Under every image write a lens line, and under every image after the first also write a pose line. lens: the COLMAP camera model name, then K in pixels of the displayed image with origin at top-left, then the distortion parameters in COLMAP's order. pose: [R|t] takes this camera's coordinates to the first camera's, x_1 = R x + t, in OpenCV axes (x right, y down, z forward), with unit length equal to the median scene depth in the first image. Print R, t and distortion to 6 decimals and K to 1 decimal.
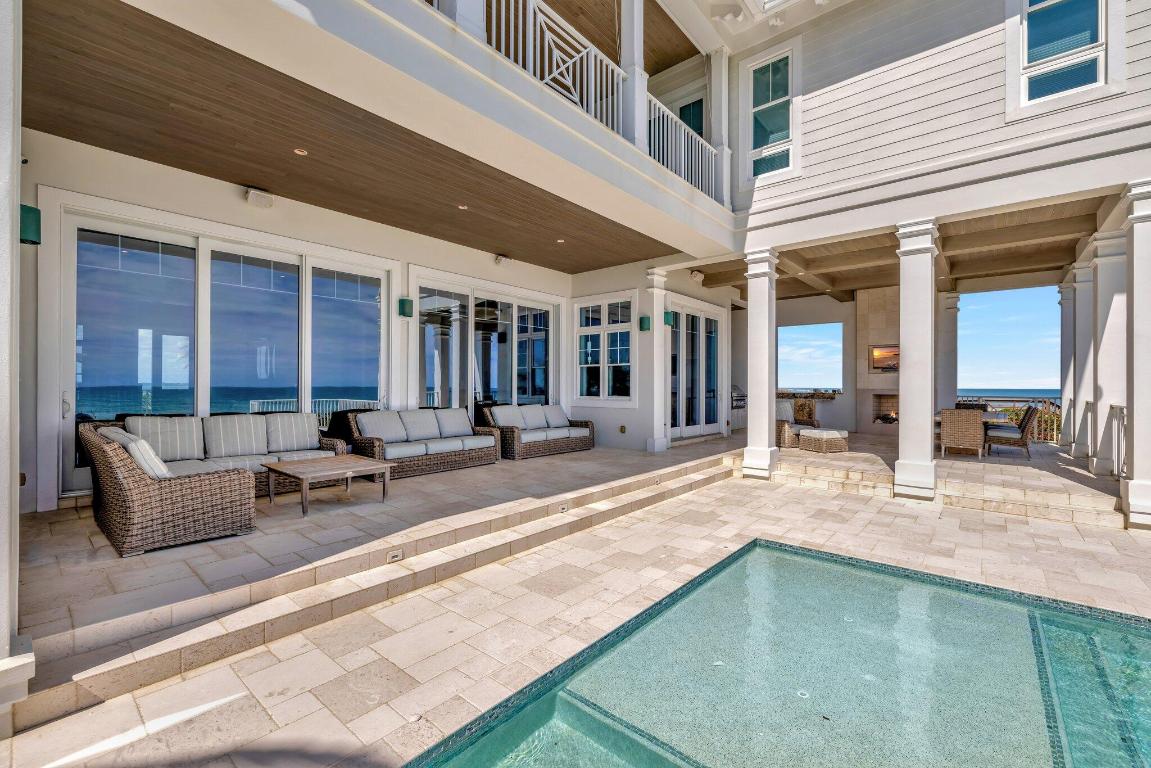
lens RADIAL K [[473.7, 0, 575.5], [0, 473.7, 384.0], [0, 0, 1]] dist [0.000197, 0.000021]
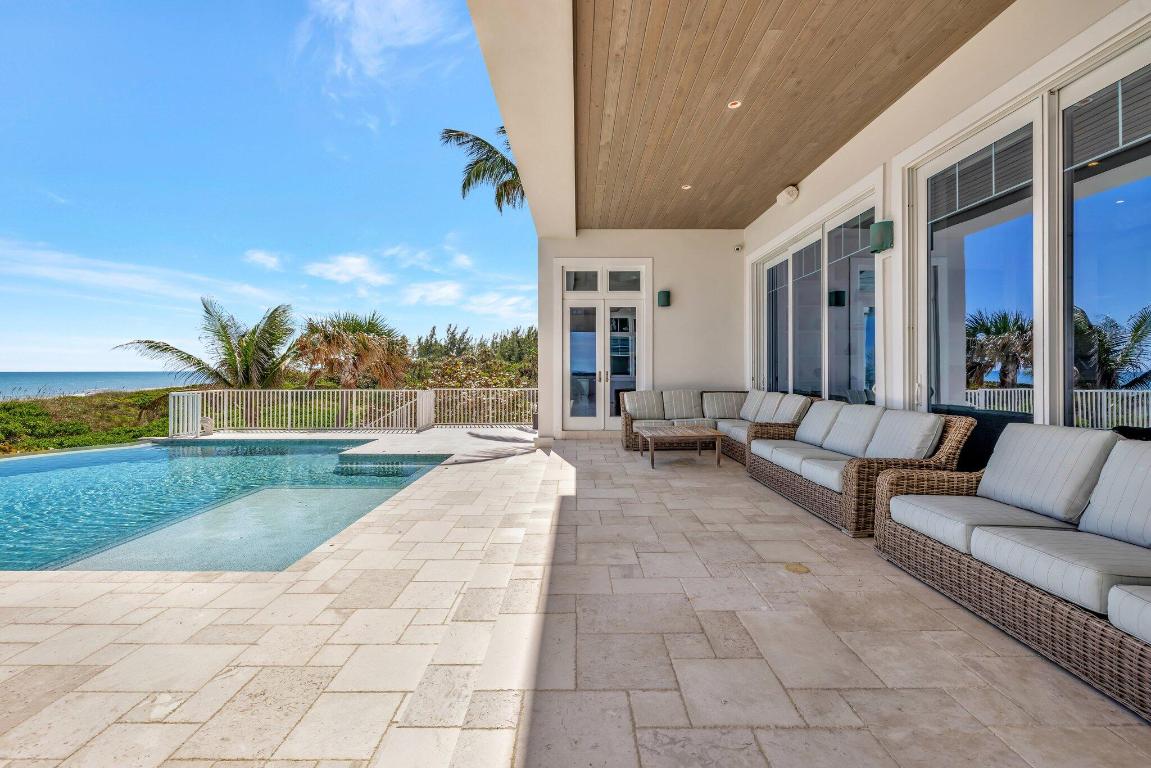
lens RADIAL K [[485.8, 0, 571.8], [0, 485.8, 371.7], [0, 0, 1]] dist [0.001697, 0.000221]
pose [[-0.760812, -0.001431, -0.648970, 0.518293], [-0.004731, 0.999983, 0.003342, 0.011120], [0.648955, 0.005613, -0.760806, 1.816765]]
